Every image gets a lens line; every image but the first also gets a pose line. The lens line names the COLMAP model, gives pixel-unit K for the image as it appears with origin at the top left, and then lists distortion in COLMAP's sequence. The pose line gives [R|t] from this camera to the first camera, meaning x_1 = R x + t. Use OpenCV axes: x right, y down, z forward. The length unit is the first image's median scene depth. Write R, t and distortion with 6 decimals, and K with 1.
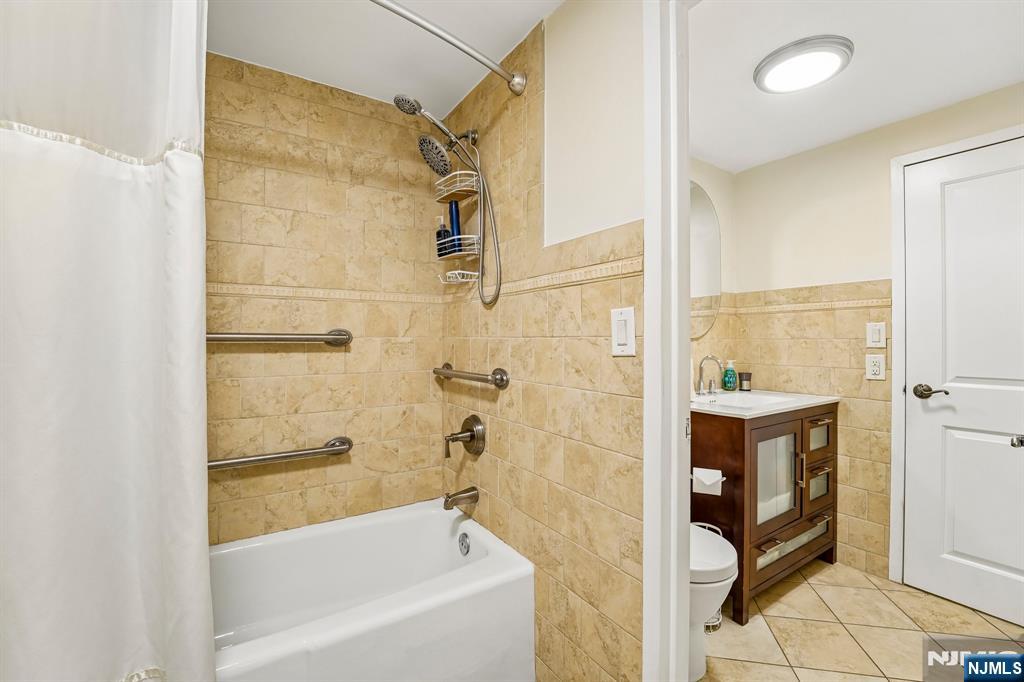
lens RADIAL K [[418.3, 0, 517.2], [0, 418.3, 341.2], [0, 0, 1]] dist [-0.020893, -0.002072]
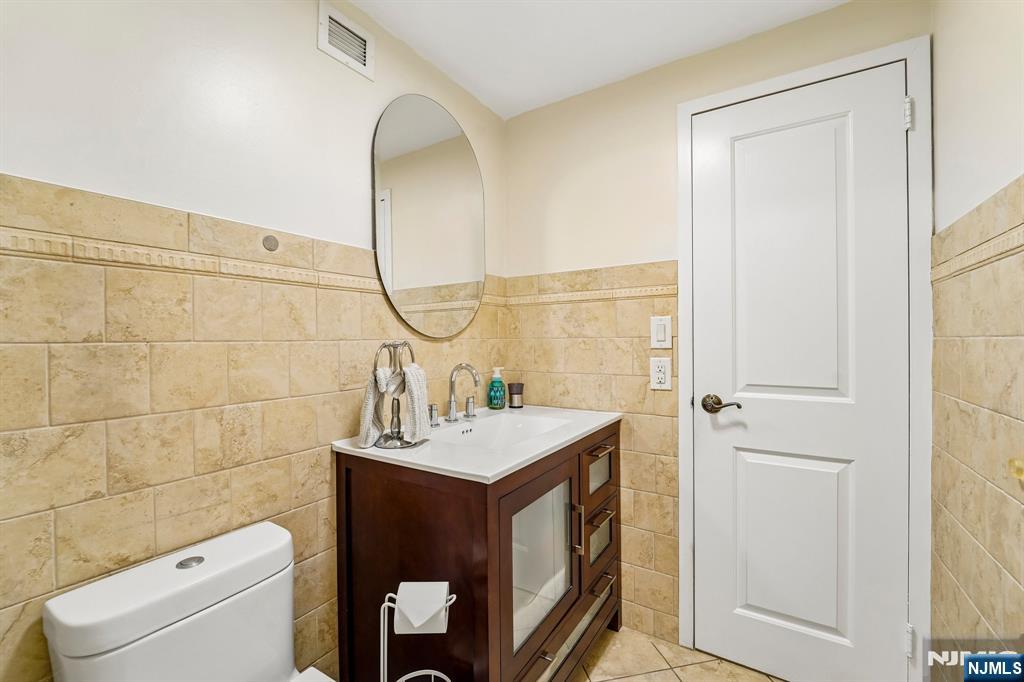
lens RADIAL K [[418.3, 0, 513.9], [0, 418.3, 339.2], [0, 0, 1]] dist [-0.020893, -0.002072]
pose [[0.909952, -0.006262, 0.414665, 0.288947], [0.008263, 0.999961, -0.003033, -0.001935], [-0.414630, 0.006187, 0.909969, 0.392440]]
